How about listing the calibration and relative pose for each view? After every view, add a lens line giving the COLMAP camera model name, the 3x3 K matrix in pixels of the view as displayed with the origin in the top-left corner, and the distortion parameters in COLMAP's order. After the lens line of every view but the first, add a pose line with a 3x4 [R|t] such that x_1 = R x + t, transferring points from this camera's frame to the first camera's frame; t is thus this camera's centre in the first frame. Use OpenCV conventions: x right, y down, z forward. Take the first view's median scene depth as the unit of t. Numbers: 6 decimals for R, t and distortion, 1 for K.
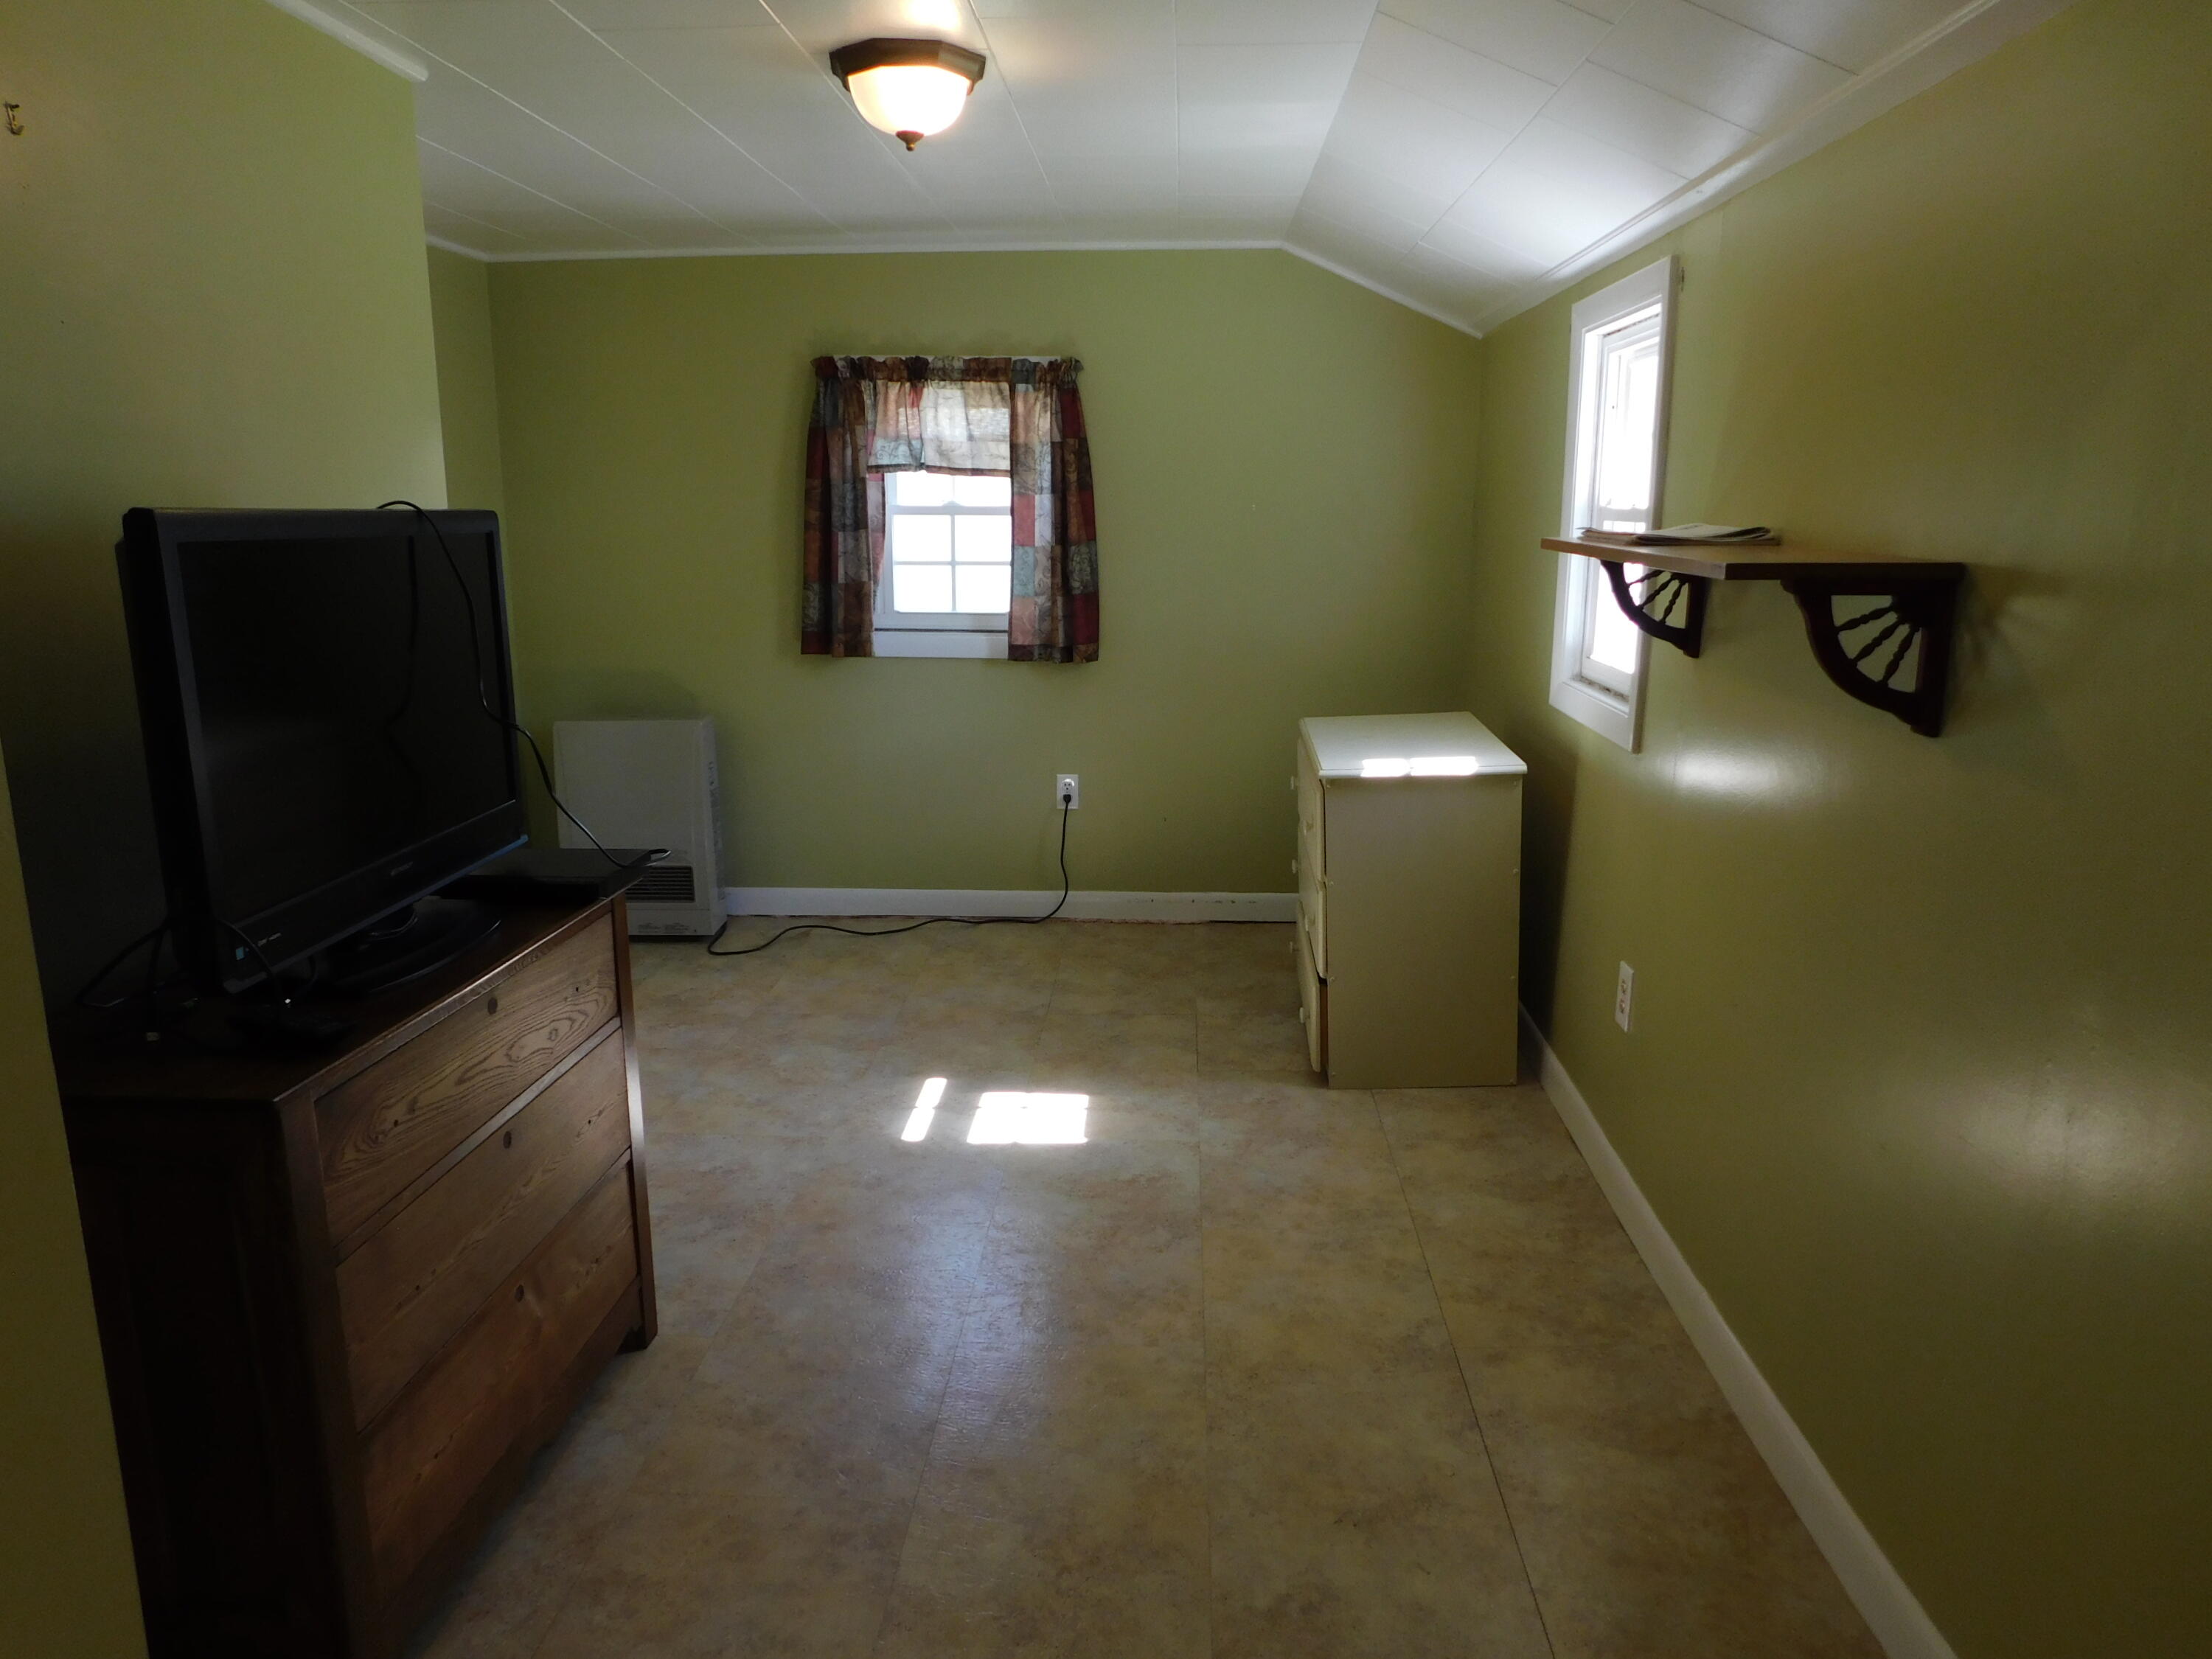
lens RADIAL K [[1482.3, 0, 1088.8], [0, 1482.3, 805.6], [0, 0, 1]] dist [-0.038342, 0.040810]
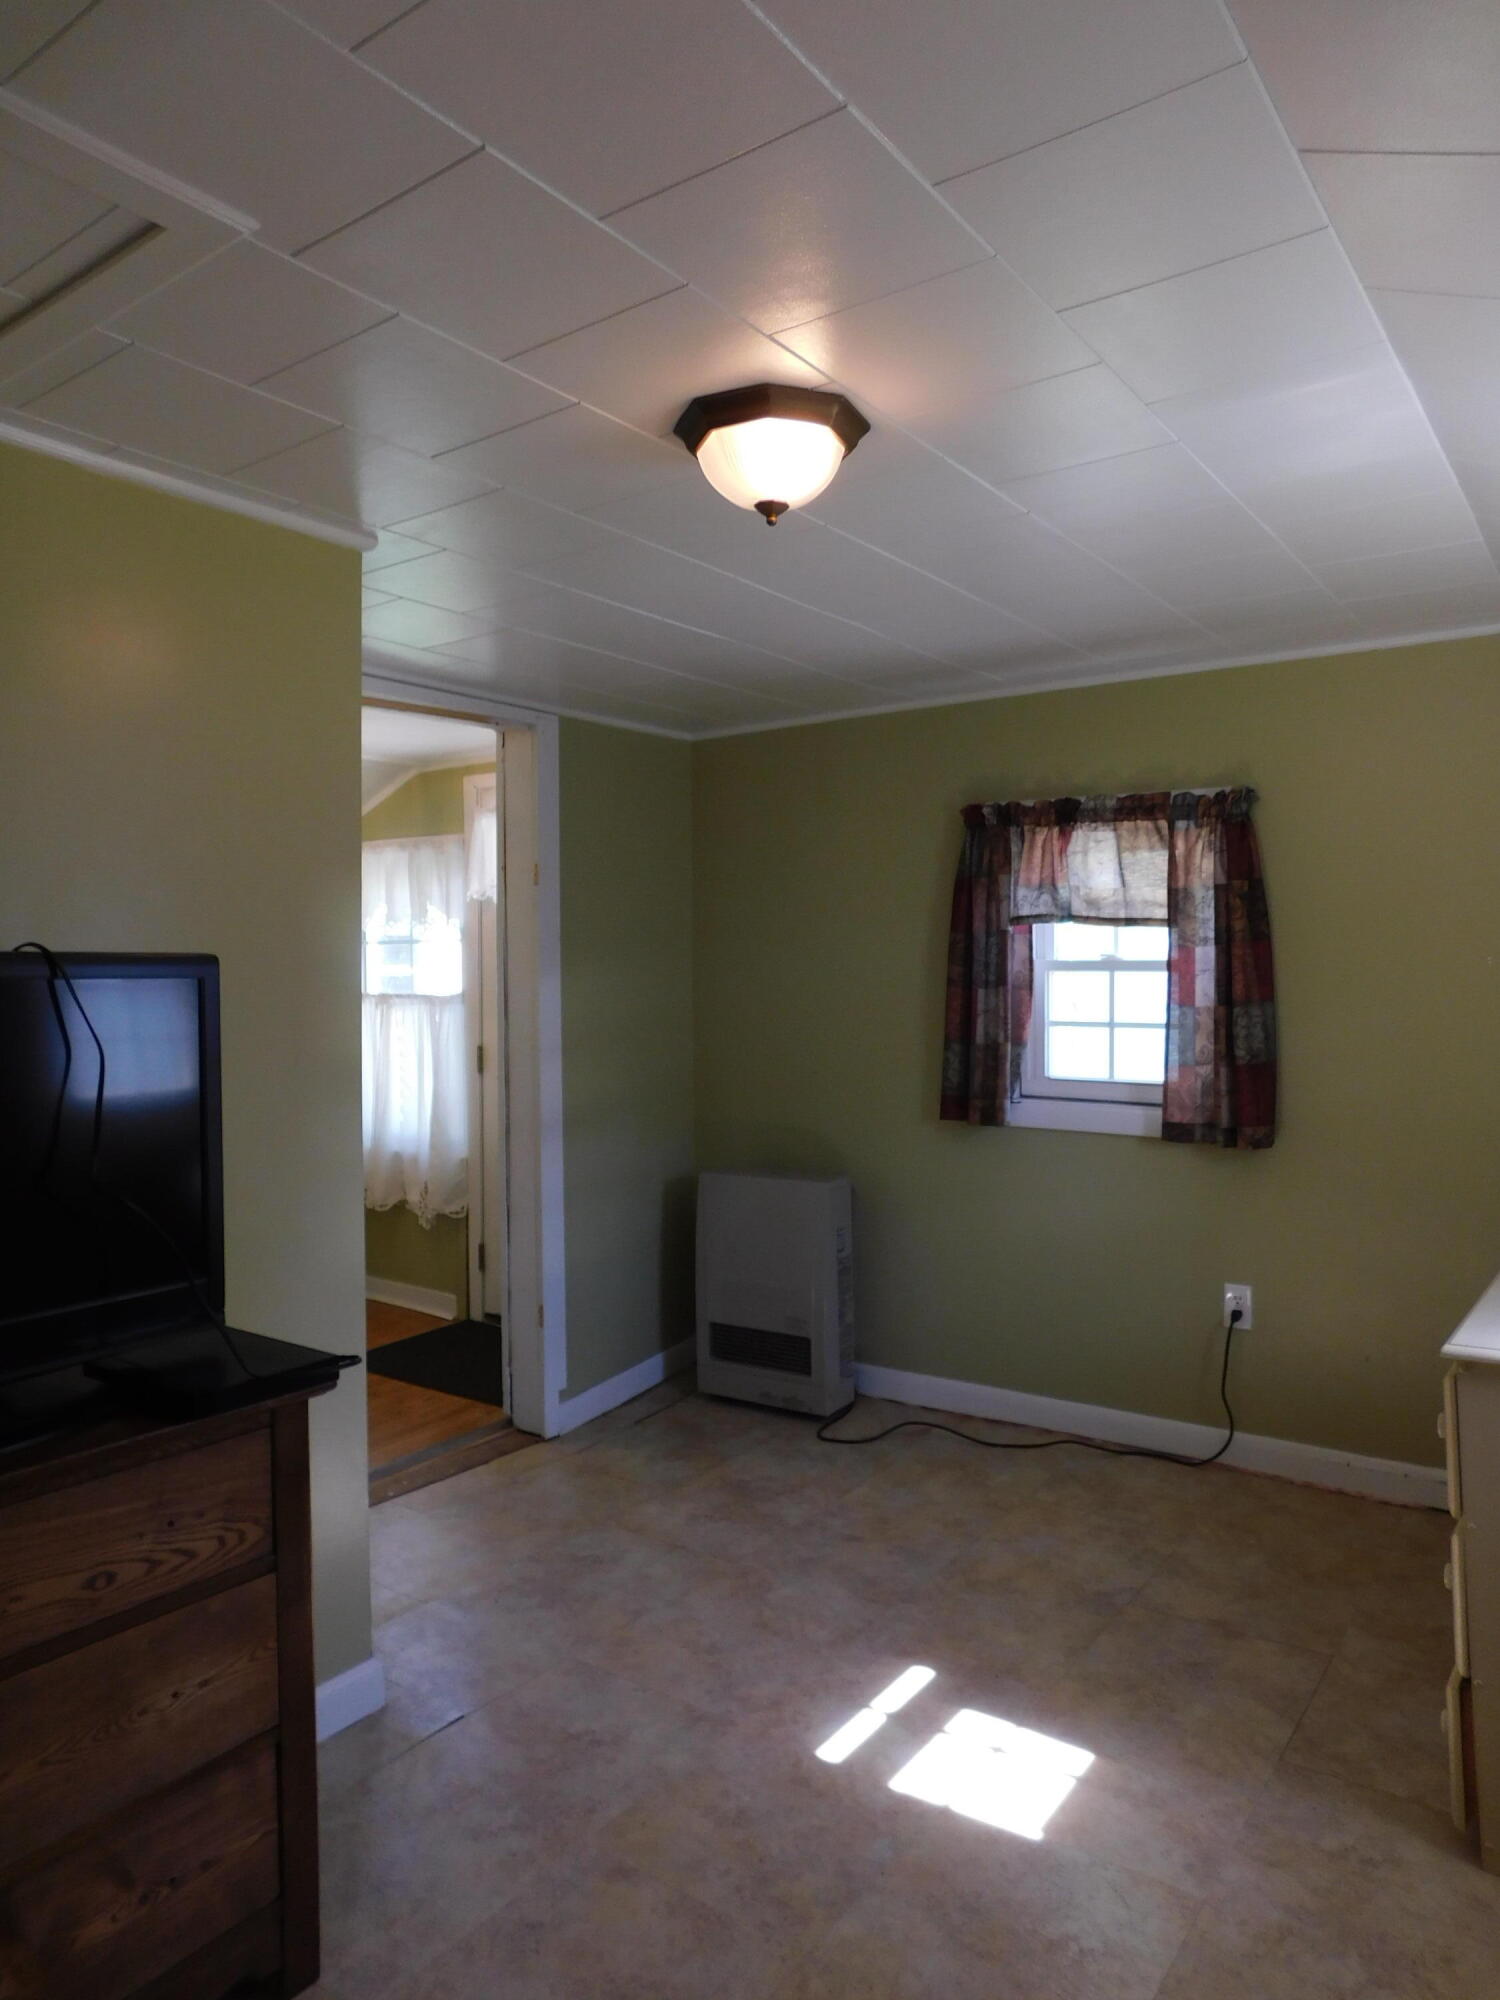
lens RADIAL K [[1340.3, 0, 746.9], [0, 1340.3, 1002.1], [0, 0, 1]] dist [-0.038342, 0.040810]
pose [[0.849258, 0.007609, -0.527923, 0.149227], [-0.101133, 0.983726, -0.148511, -0.039844], [0.518202, 0.179515, 0.836206, 0.236383]]
